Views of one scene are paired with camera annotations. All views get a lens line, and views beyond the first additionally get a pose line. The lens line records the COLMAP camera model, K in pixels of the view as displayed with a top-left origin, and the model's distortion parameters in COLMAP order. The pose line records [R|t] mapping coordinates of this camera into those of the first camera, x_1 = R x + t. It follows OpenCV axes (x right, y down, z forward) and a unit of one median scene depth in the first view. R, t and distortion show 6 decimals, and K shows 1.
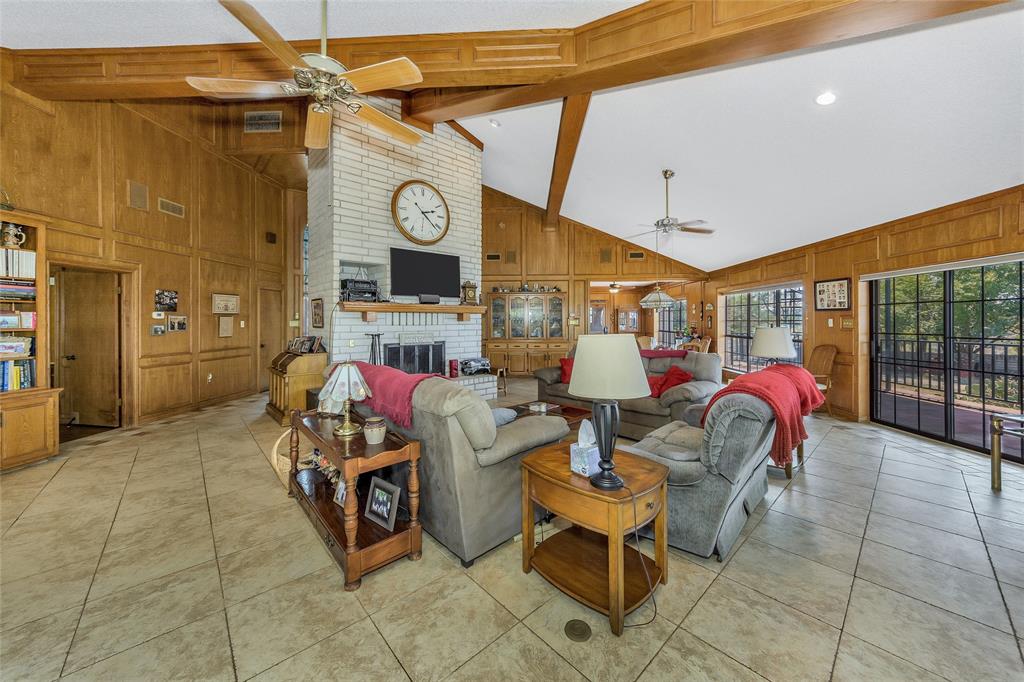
lens RADIAL K [[356.0, 0, 522.2], [0, 356.0, 320.3], [0, 0, 1]] dist [0.001923, 0.000164]
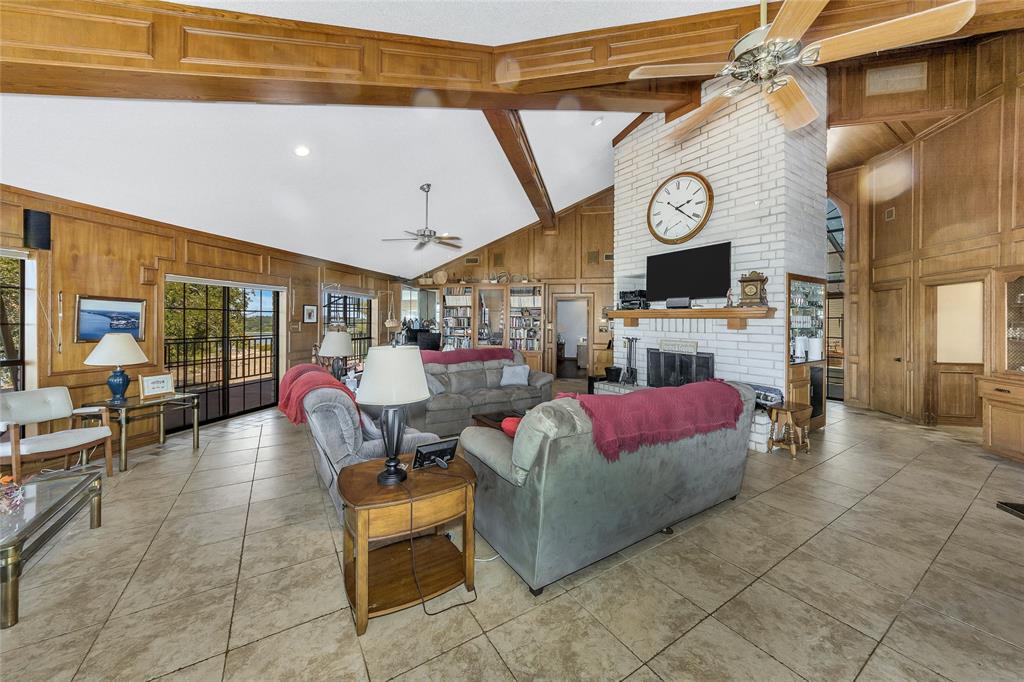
lens RADIAL K [[368.6, 0, 517.0], [0, 368.6, 319.9], [0, 0, 1]] dist [0.001079, -0.000032]
pose [[-0.168523, 0.000974, -0.985697, 0.706849], [-0.008157, 0.999964, 0.002383, -0.016151], [0.985664, 0.008442, -0.168509, 0.745396]]
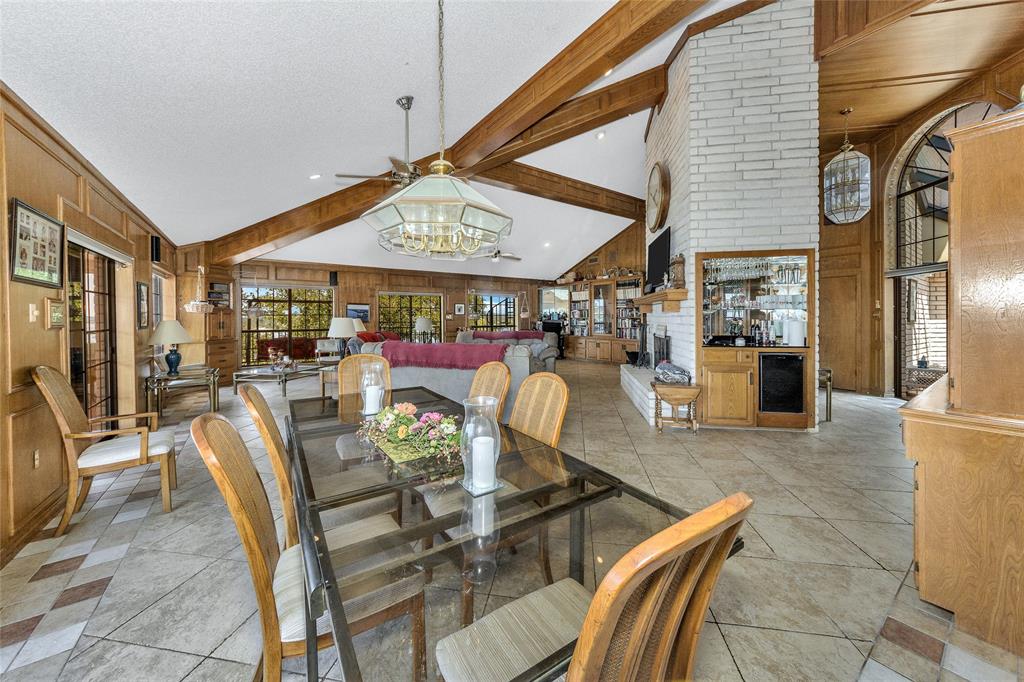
lens RADIAL K [[368.6, 0, 517.0], [0, 368.6, 319.9], [0, 0, 1]] dist [0.001079, -0.000032]
pose [[-0.789523, 0.011673, -0.613610, 0.603581], [0.007363, 0.999927, 0.009547, 0.010128], [0.613676, 0.003020, -0.789552, 1.520817]]
